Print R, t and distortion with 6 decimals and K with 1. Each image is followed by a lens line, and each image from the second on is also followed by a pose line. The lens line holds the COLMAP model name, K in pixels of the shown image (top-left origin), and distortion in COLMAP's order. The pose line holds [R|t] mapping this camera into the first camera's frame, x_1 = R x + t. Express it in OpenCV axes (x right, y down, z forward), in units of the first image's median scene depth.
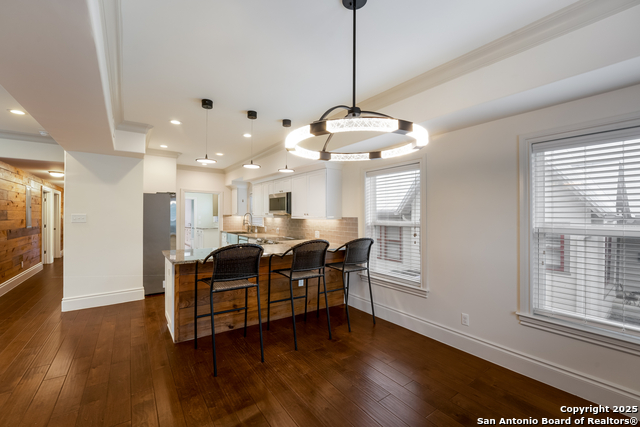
lens RADIAL K [[265.3, 0, 321.5], [0, 265.3, 218.2], [0, 0, 1]] dist [-0.012391, 0.000236]
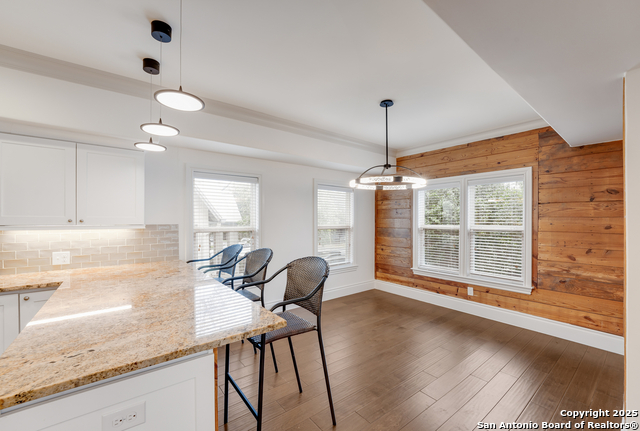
lens RADIAL K [[262.2, 0, 319.8], [0, 262.2, 221.5], [0, 0, 1]] dist [-0.001260, -0.000200]
pose [[-0.020669, -0.011223, 0.999723, -0.389417], [0.007863, 0.999904, 0.011387, -0.009922], [-0.999755, 0.008096, -0.020579, 0.347029]]
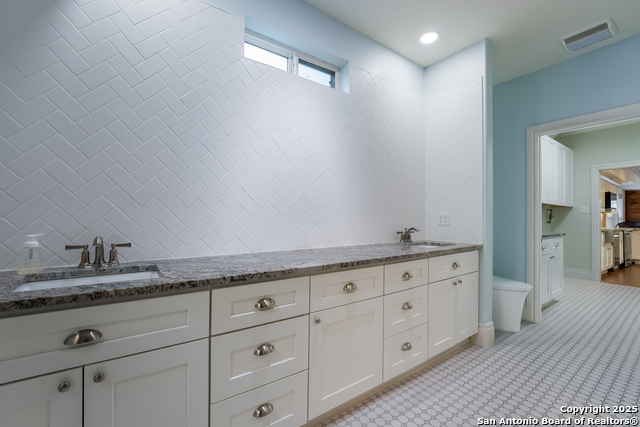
lens RADIAL K [[265.3, 0, 321.5], [0, 265.3, 218.2], [0, 0, 1]] dist [-0.012391, 0.000236]
pose [[0.033439, 0.004618, 0.999430, -1.025831], [0.000150, 0.999989, -0.004626, 0.022120], [-0.999441, 0.000305, 0.033438, 1.646863]]
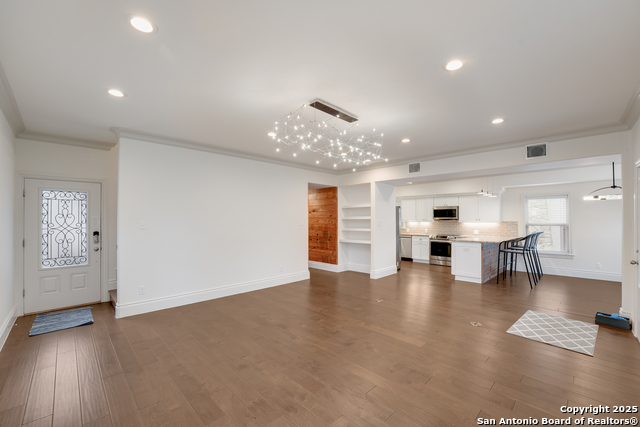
lens RADIAL K [[265.3, 0, 321.5], [0, 265.3, 218.2], [0, 0, 1]] dist [-0.012391, 0.000236]
pose [[0.989946, -0.002507, 0.141426, -0.850982], [0.004784, 0.999864, -0.015764, -0.000980], [-0.141367, 0.016282, 0.989823, -0.354030]]
